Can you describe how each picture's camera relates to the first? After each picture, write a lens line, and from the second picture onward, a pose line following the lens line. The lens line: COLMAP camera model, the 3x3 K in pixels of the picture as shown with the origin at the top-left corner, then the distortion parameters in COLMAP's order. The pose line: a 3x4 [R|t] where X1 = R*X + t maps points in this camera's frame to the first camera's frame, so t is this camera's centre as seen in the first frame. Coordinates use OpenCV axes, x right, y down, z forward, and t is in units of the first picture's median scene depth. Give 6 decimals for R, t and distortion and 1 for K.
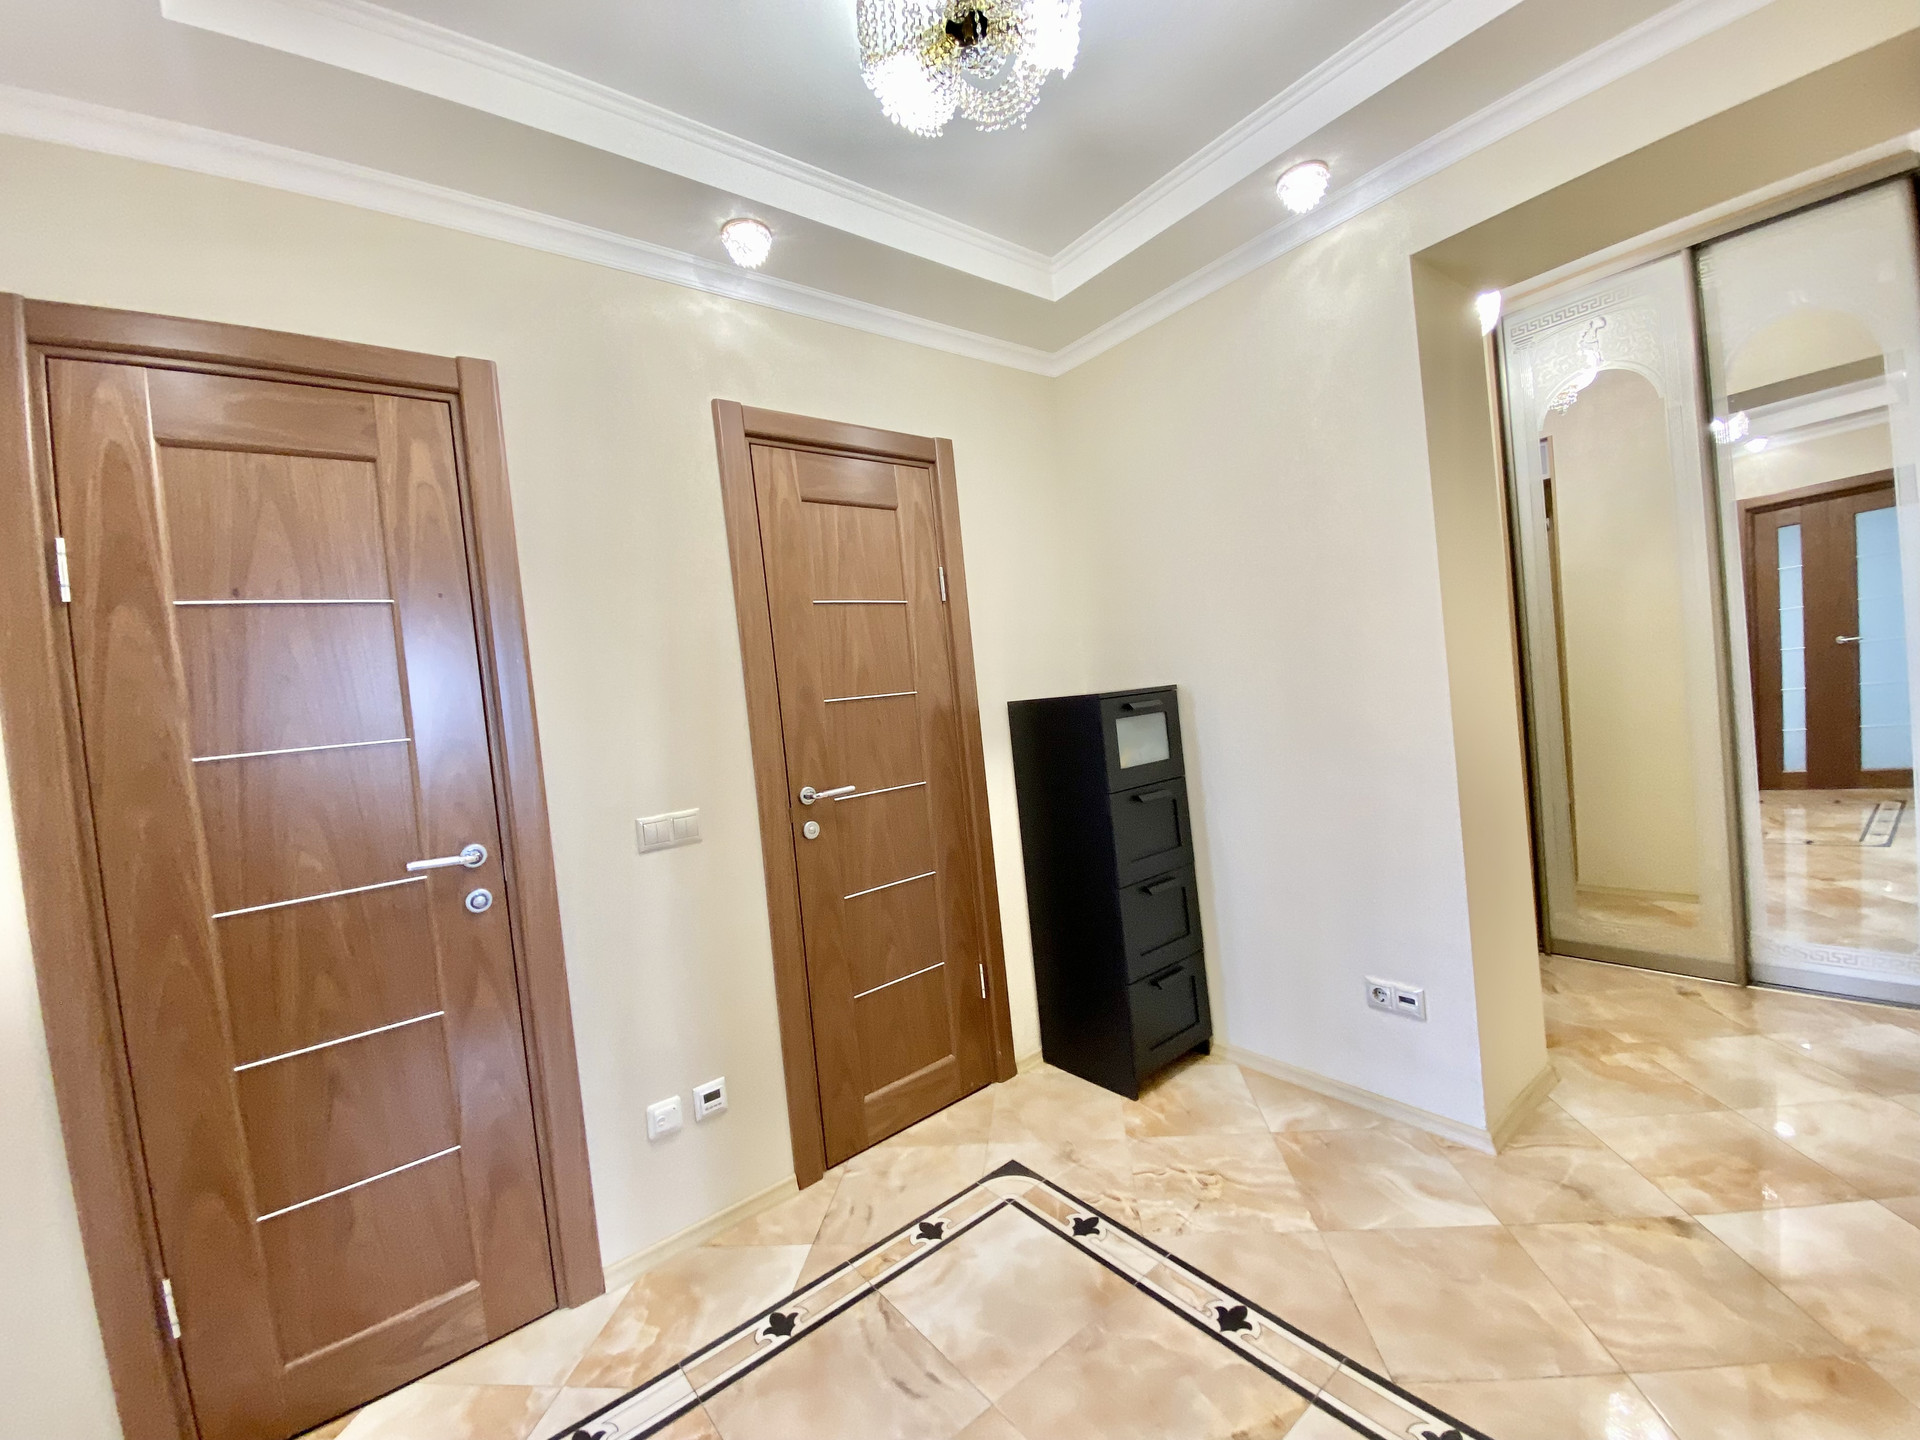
lens RADIAL K [[778.2, 0, 966.7], [0, 778.2, 712.8], [0, 0, 1]] dist [0.018191, -0.018966]
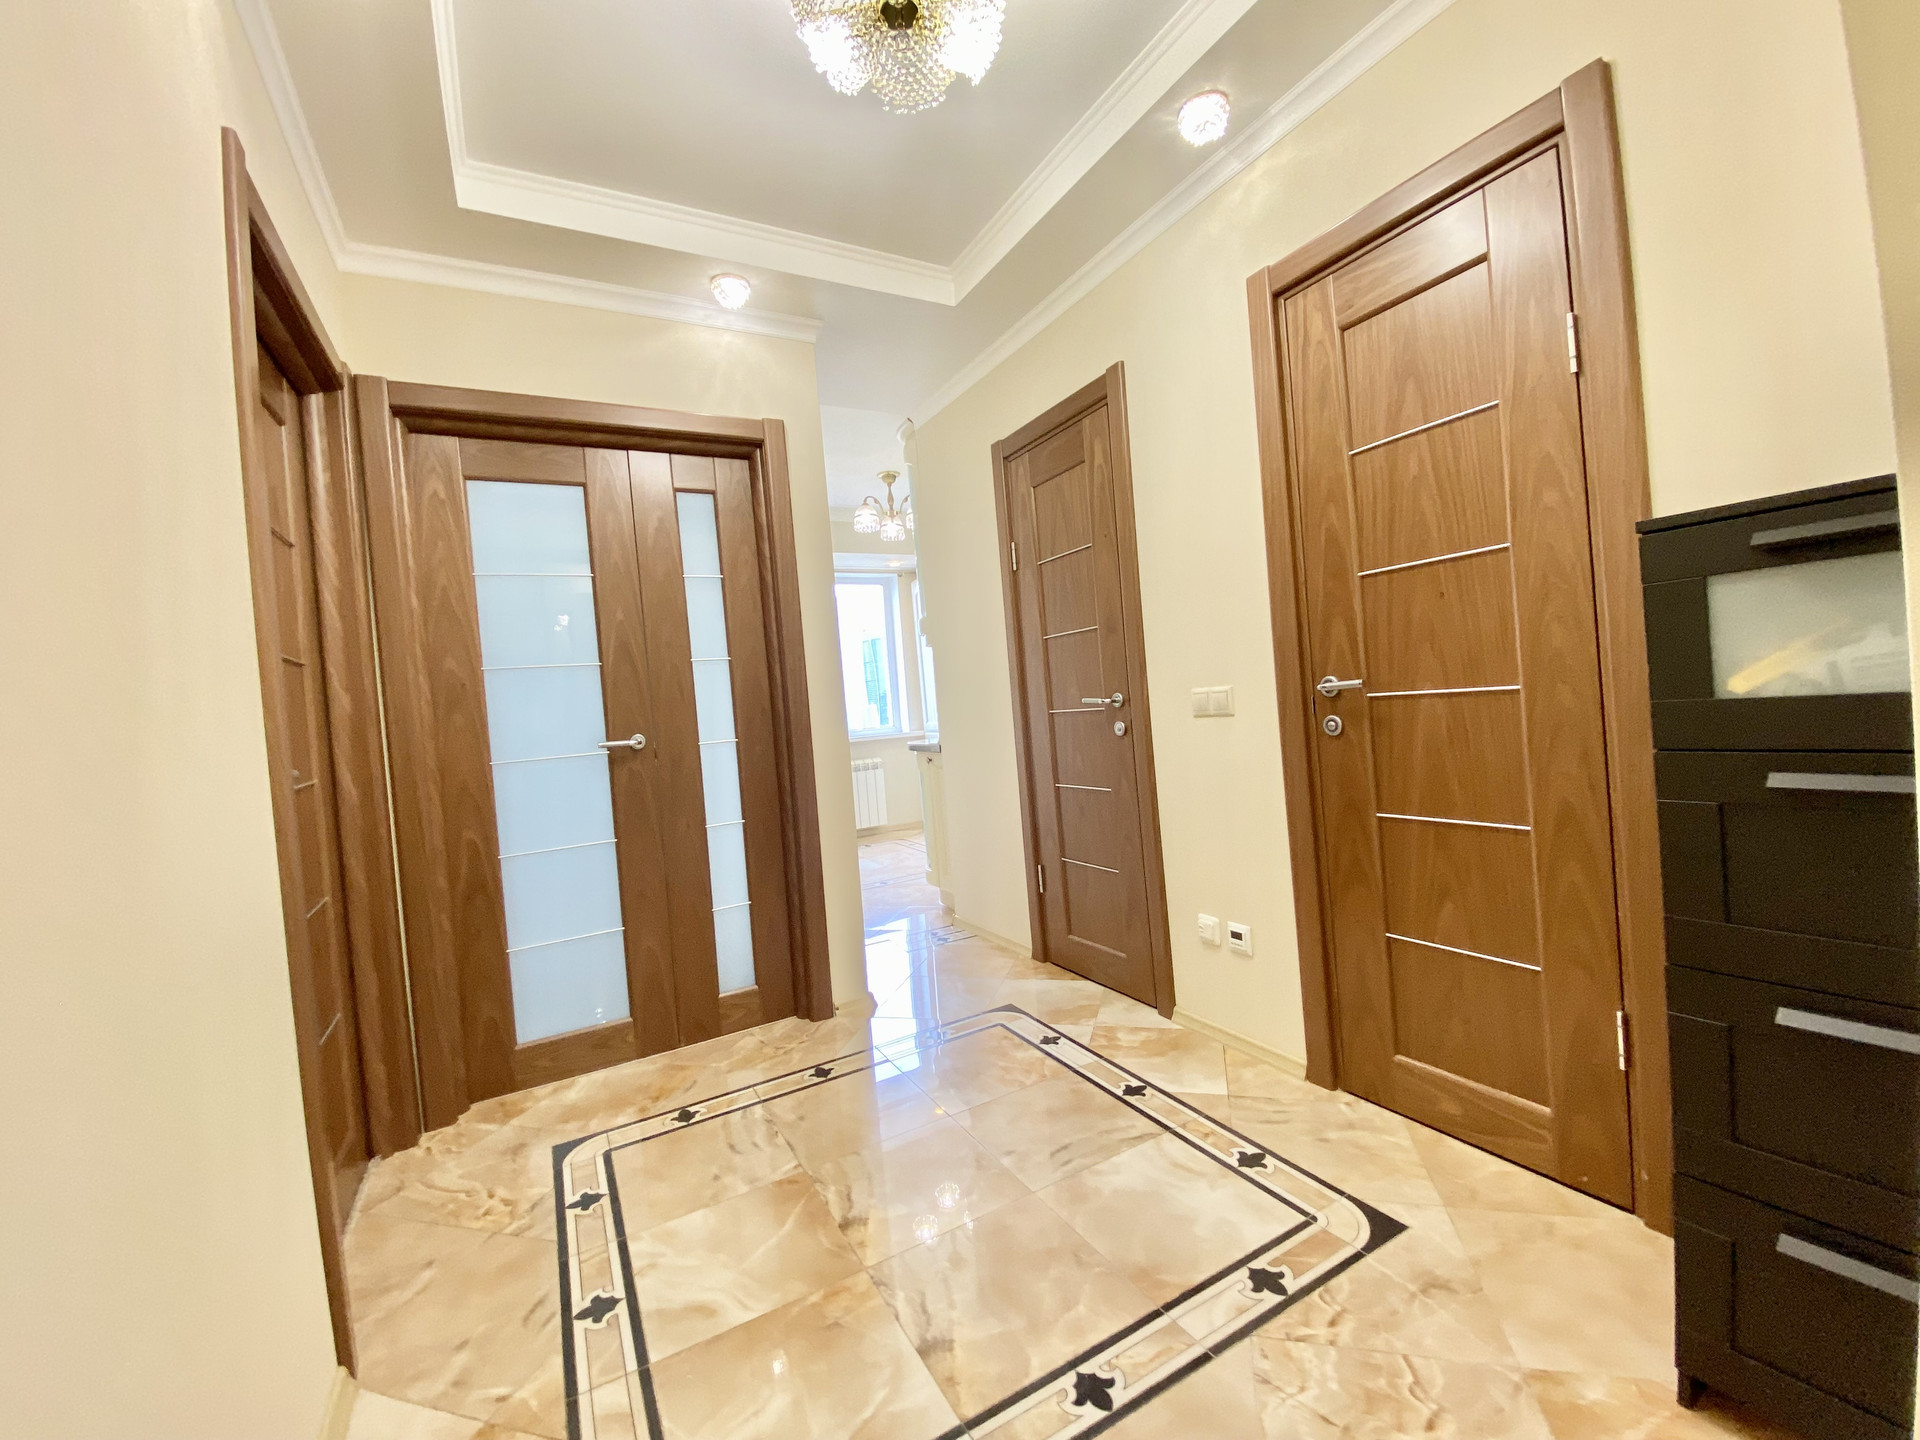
lens RADIAL K [[778.2, 0, 966.7], [0, 778.2, 712.8], [0, 0, 1]] dist [0.018191, -0.018966]
pose [[-0.165241, 0.126202, -0.978145, 0.852693], [0.080057, 0.990223, 0.114236, 0.002670], [0.982999, -0.059430, -0.173729, 0.860398]]
